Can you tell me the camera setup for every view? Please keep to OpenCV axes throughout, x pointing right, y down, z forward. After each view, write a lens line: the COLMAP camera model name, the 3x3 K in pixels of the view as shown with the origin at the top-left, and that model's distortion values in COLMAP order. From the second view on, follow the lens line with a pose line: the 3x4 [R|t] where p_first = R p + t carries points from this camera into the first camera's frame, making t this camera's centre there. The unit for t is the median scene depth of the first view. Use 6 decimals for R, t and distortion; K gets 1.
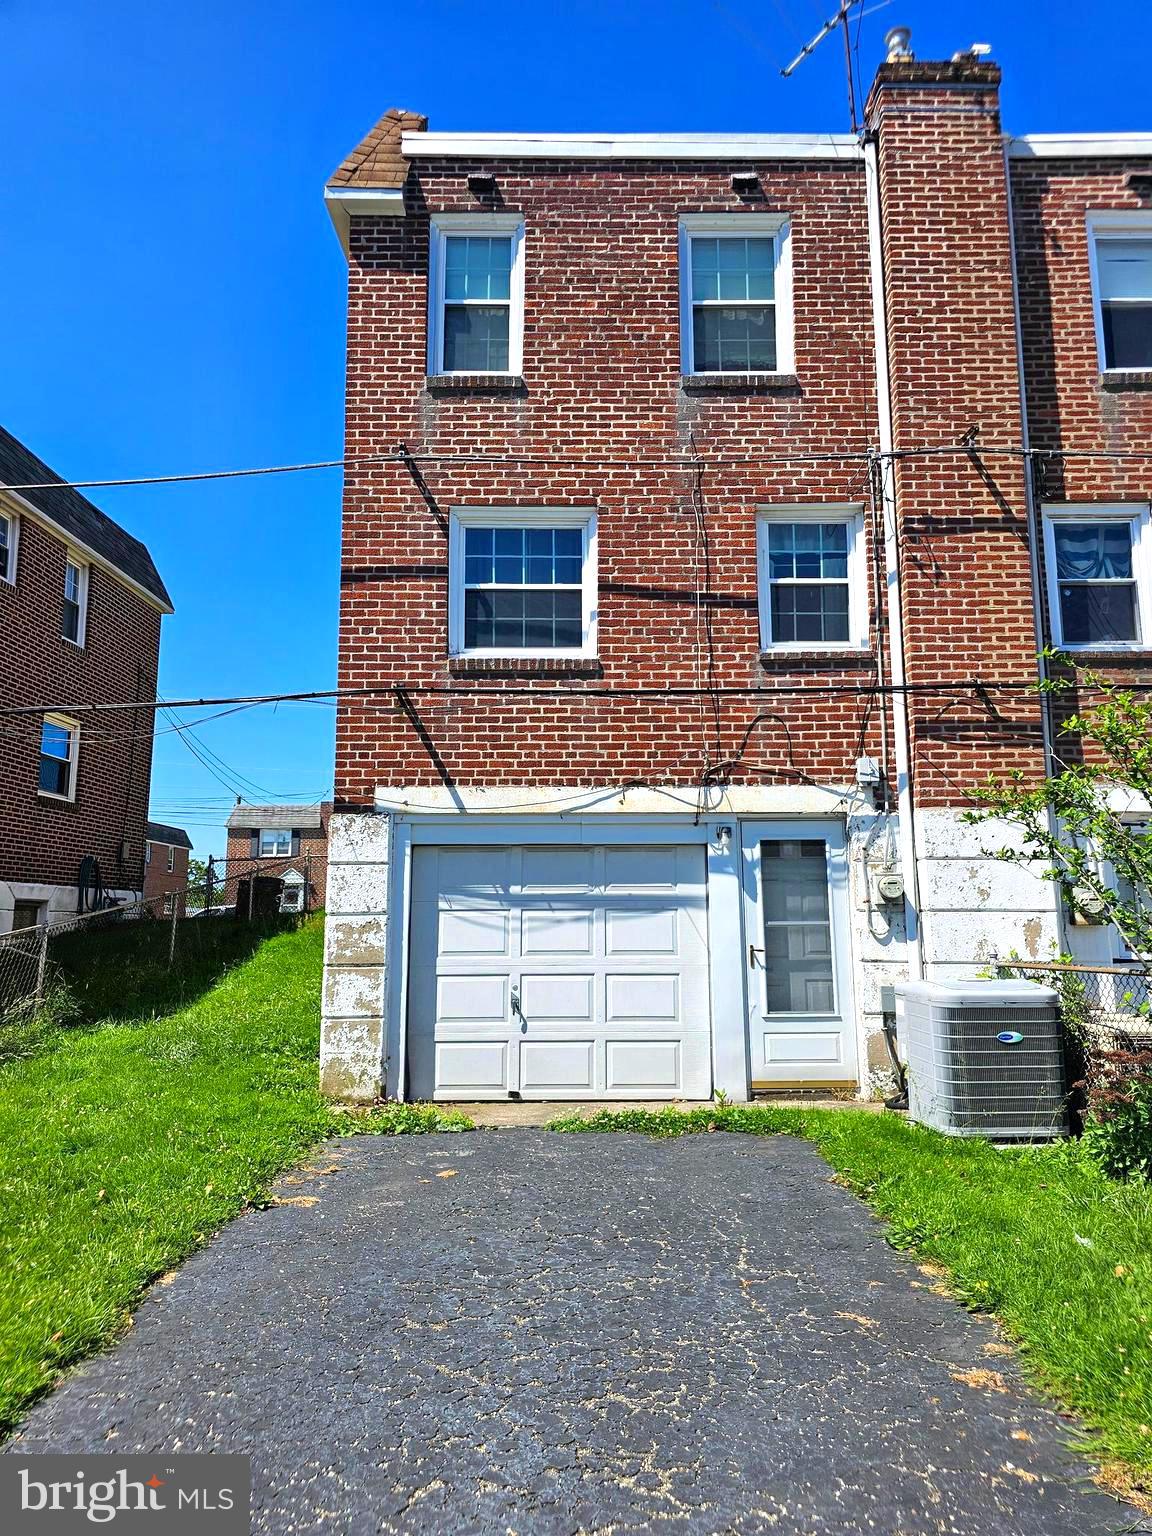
lens RADIAL K [[1043.9, 0, 588.0], [0, 1043.9, 761.4], [0, 0, 1]] dist [0.060339, -0.045852]
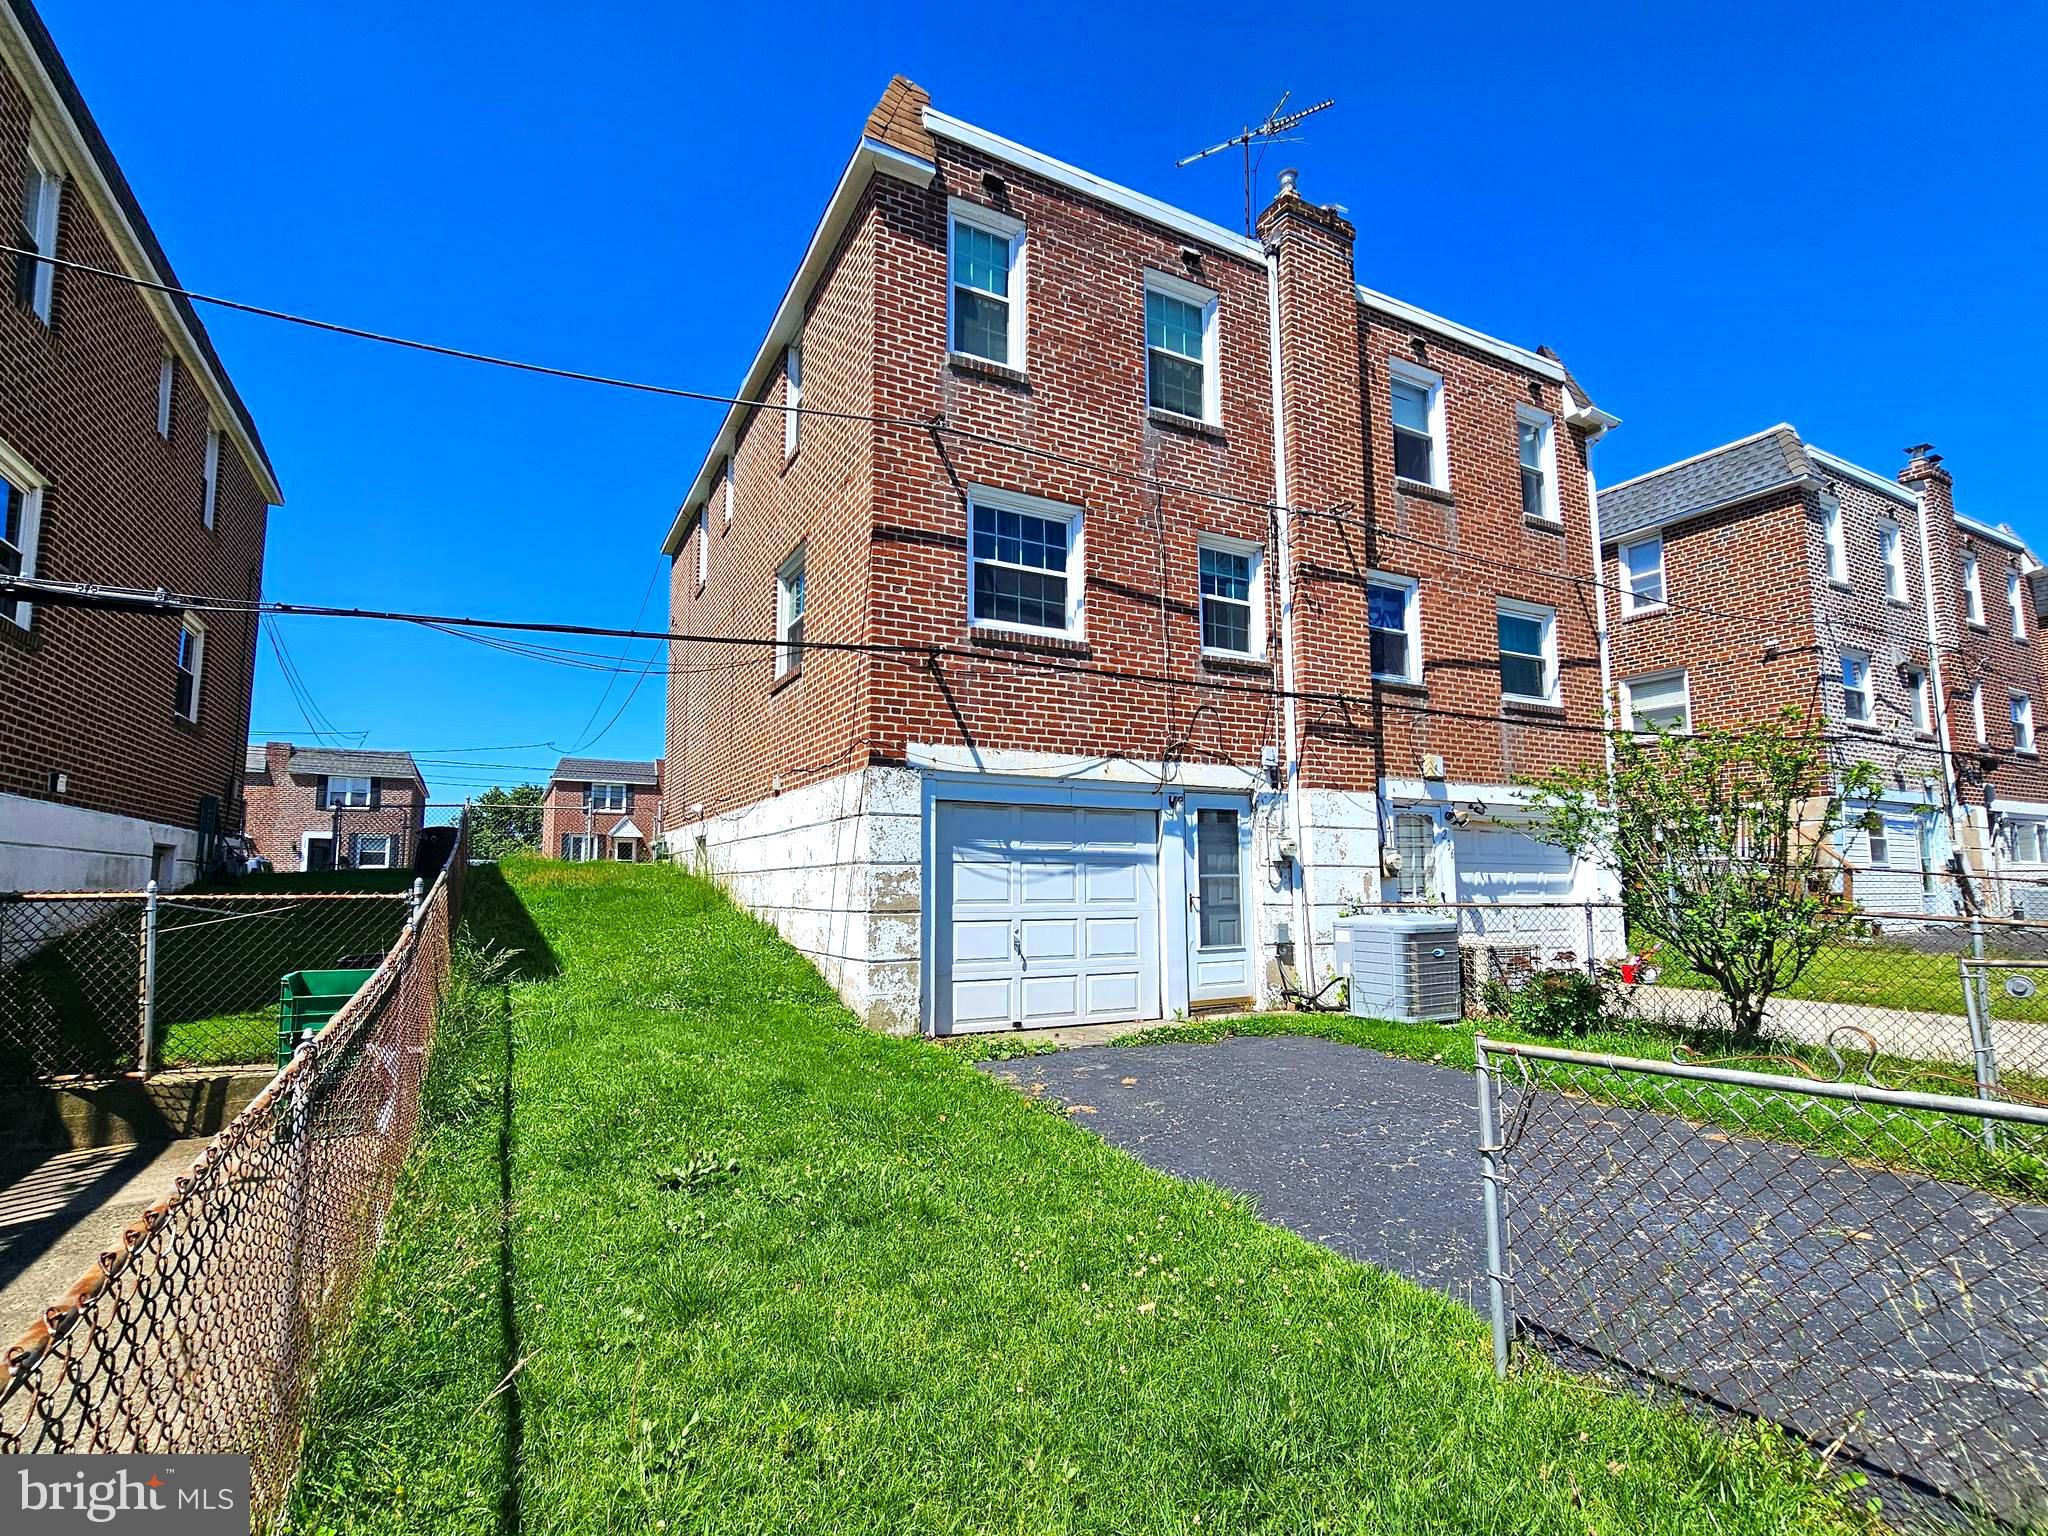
lens RADIAL K [[985.4, 0, 1027.0], [0, 985.4, 787.3], [0, 0, 1]] dist [-0.003319, 0.001472]
pose [[0.881296, 0.049917, 0.469921, -0.546705], [-0.074164, 0.996693, 0.033216, 0.027193], [-0.466709, -0.064125, 0.882083, 0.078078]]
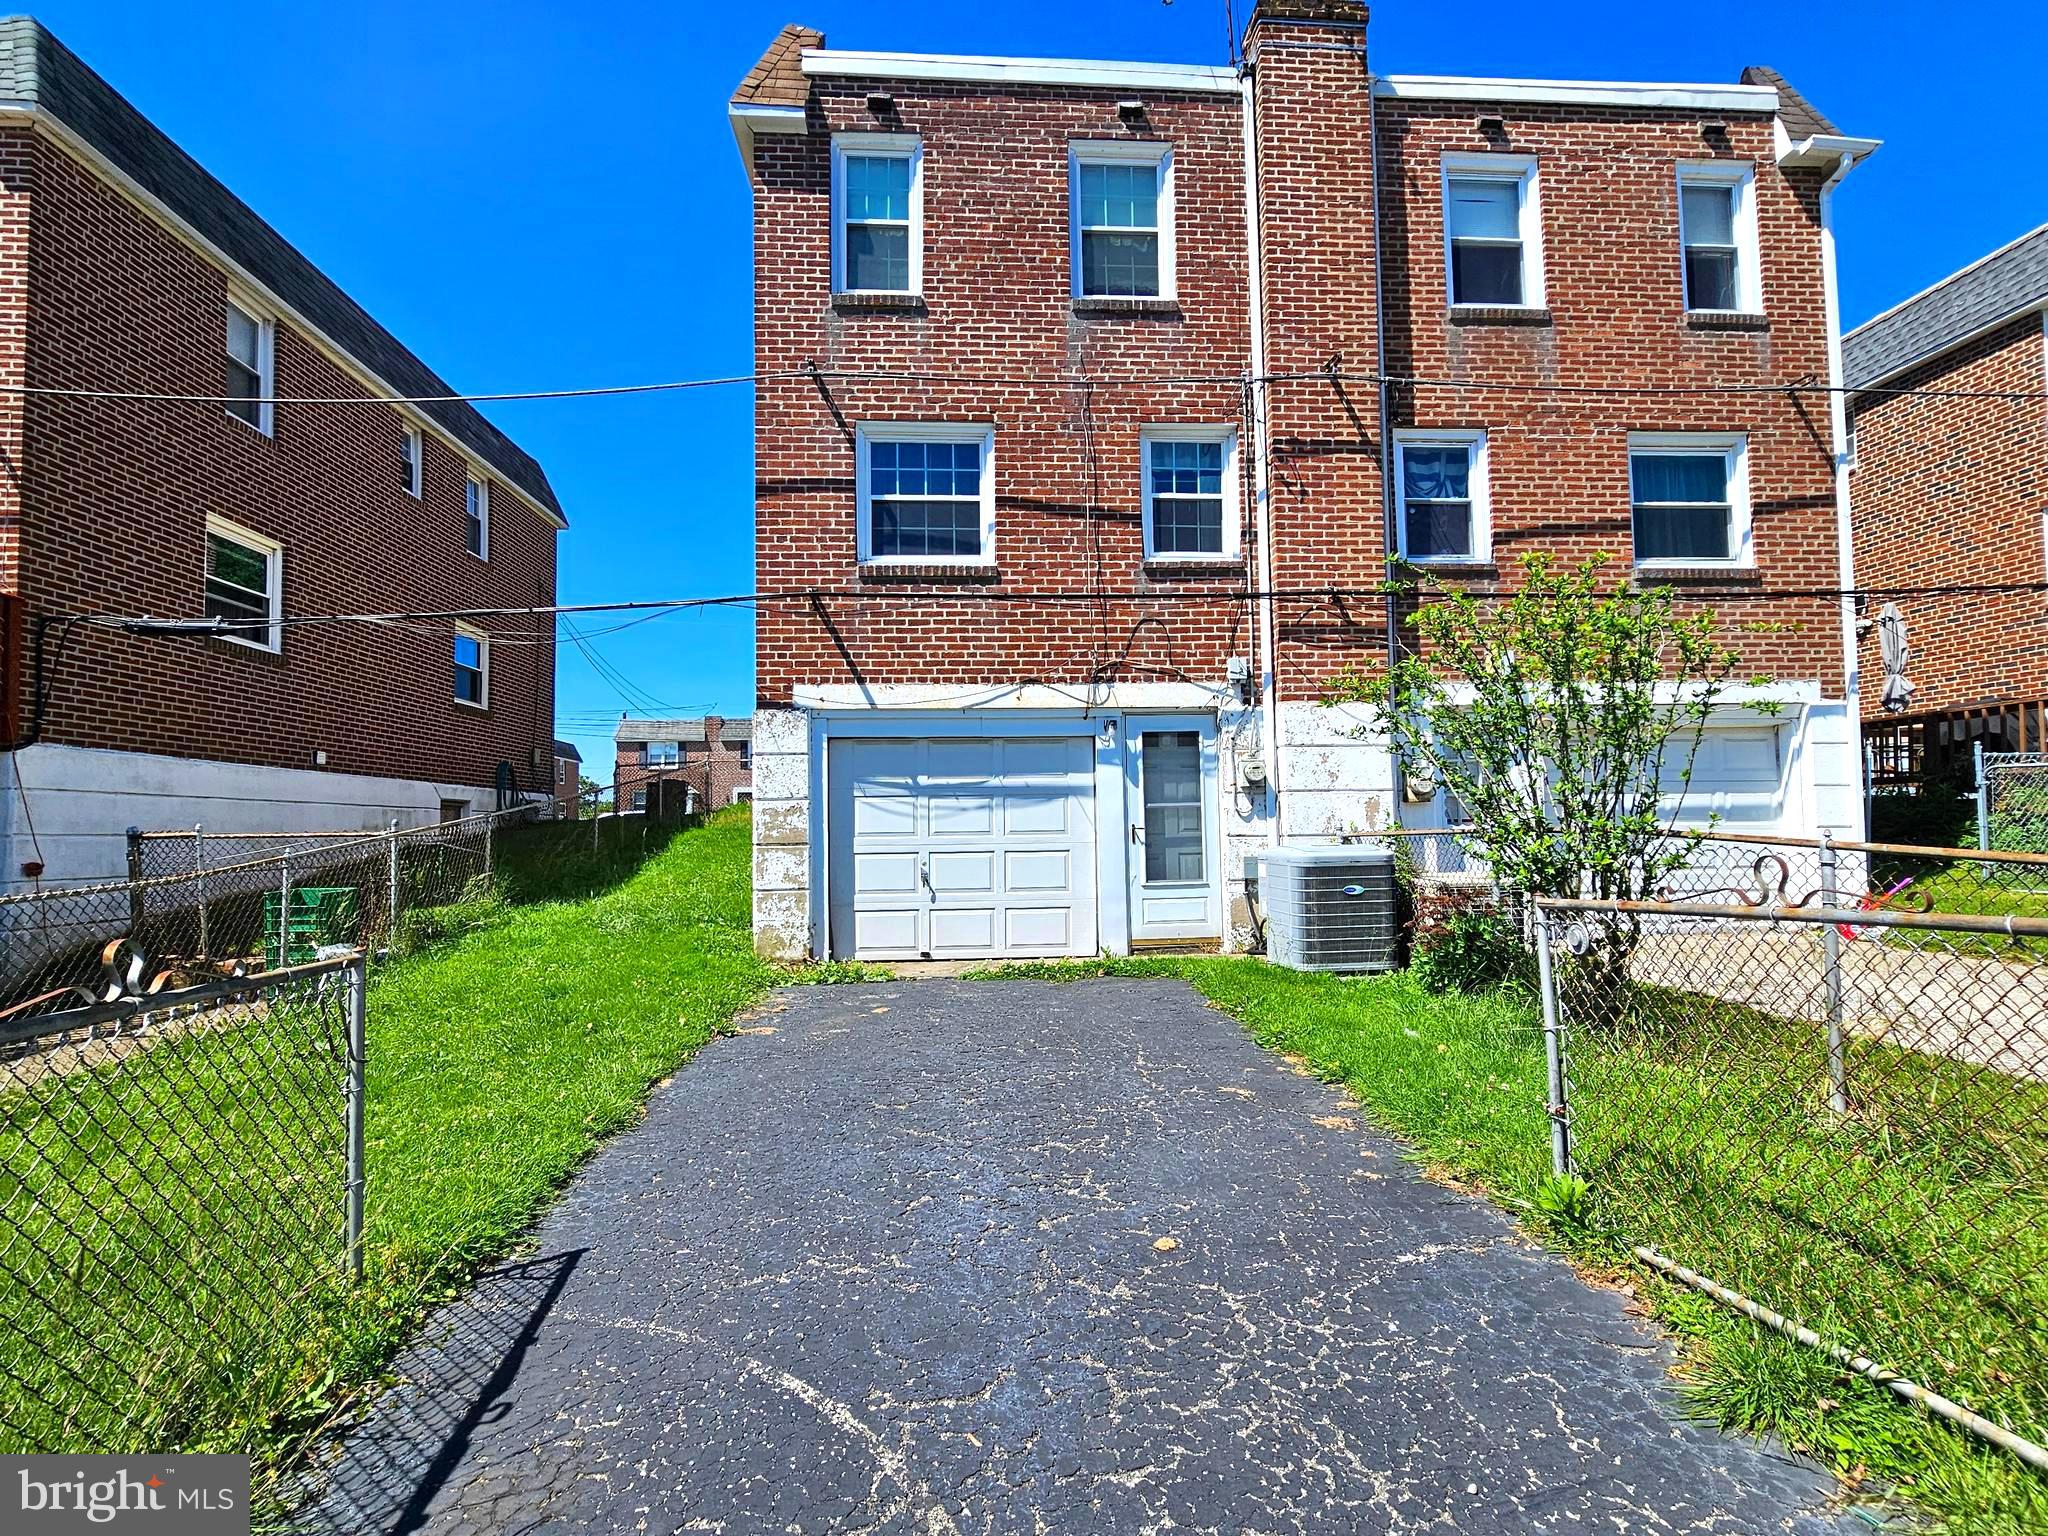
lens RADIAL K [[985.4, 0, 1013.9], [0, 985.4, 789.8], [0, 0, 1]] dist [-0.003319, 0.001472]
pose [[0.998151, -0.008103, 0.060235, -0.035862], [0.001368, 0.993816, 0.111034, 0.019284], [-0.060763, -0.110746, 0.991990, -0.046883]]
